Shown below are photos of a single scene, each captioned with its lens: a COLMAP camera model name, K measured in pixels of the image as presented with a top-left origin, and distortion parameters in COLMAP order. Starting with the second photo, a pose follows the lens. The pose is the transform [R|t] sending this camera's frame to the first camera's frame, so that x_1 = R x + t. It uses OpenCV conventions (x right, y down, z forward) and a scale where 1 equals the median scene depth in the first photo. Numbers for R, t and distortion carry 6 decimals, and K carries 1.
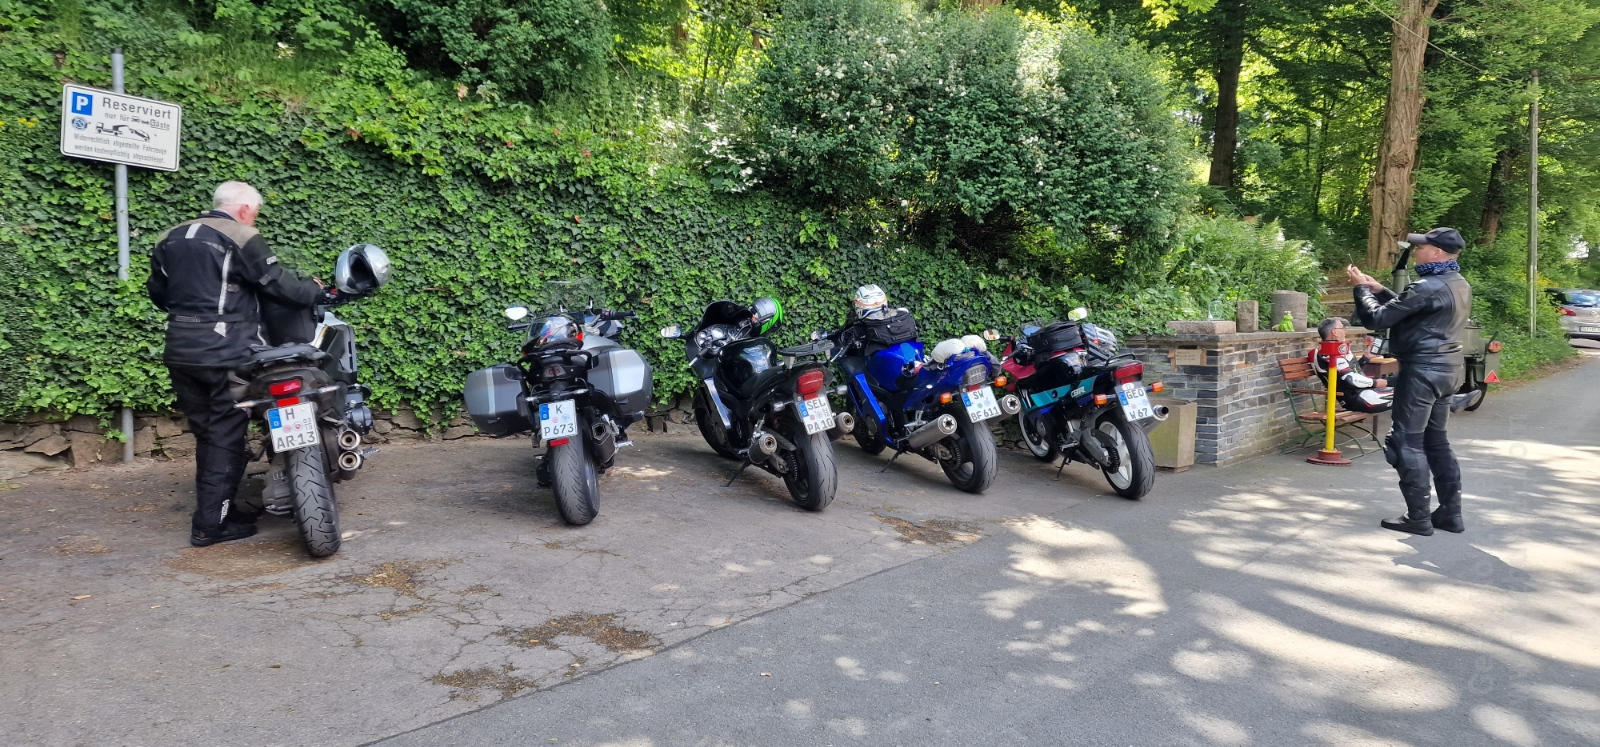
lens RADIAL K [[1074.2, 0, 805.1], [0, 1074.2, 374.7], [0, 0, 1]] dist [0.024229, -0.015948]
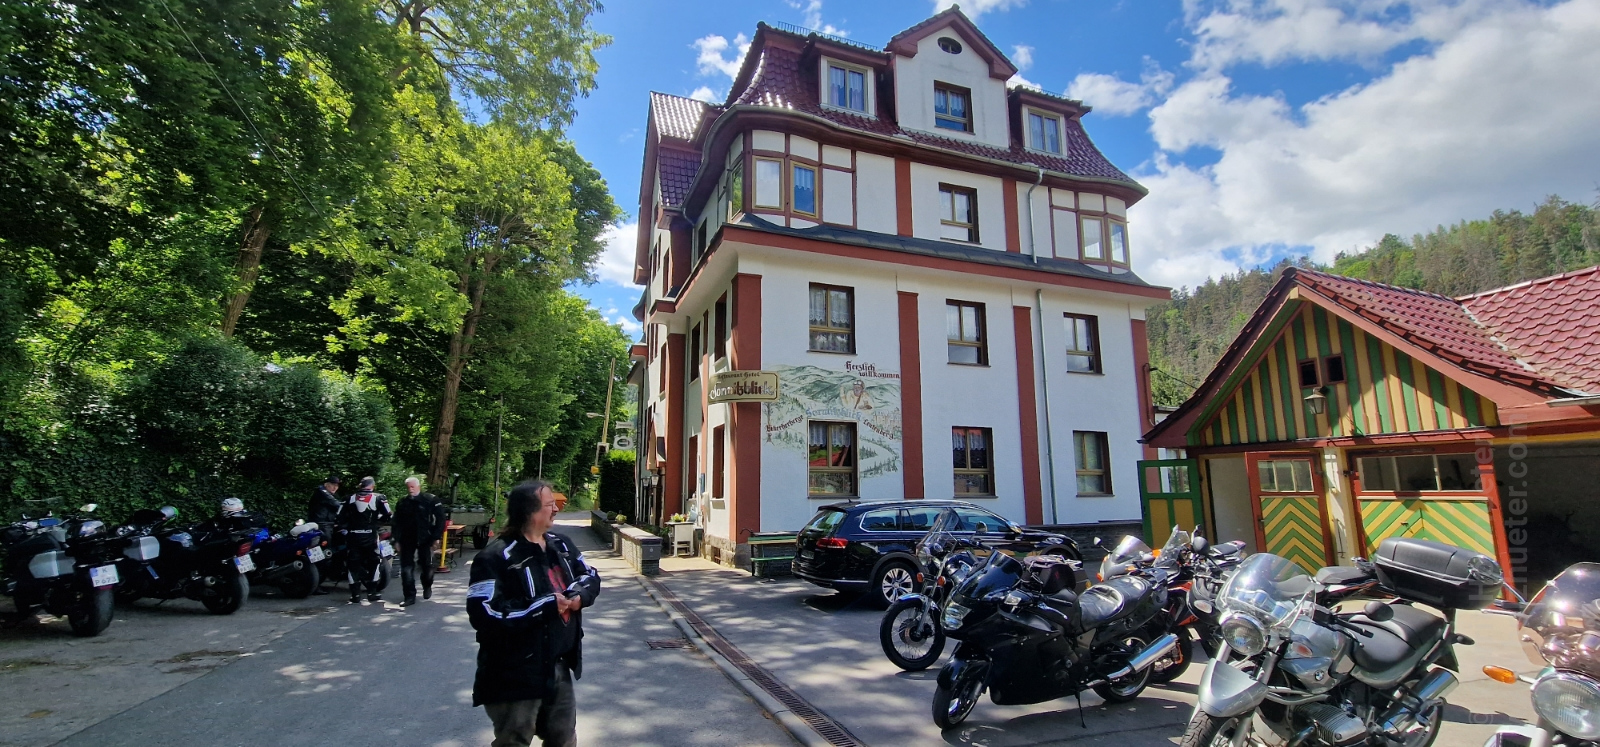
lens RADIAL K [[681.1, 0, 804.6], [0, 681.1, 364.9], [0, 0, 1]] dist [0.000220, -0.000114]
pose [[0.500534, 0.159514, 0.850894, -0.498795], [0.054803, 0.975069, -0.215030, 0.003027], [-0.863980, 0.154261, 0.479313, -0.522130]]
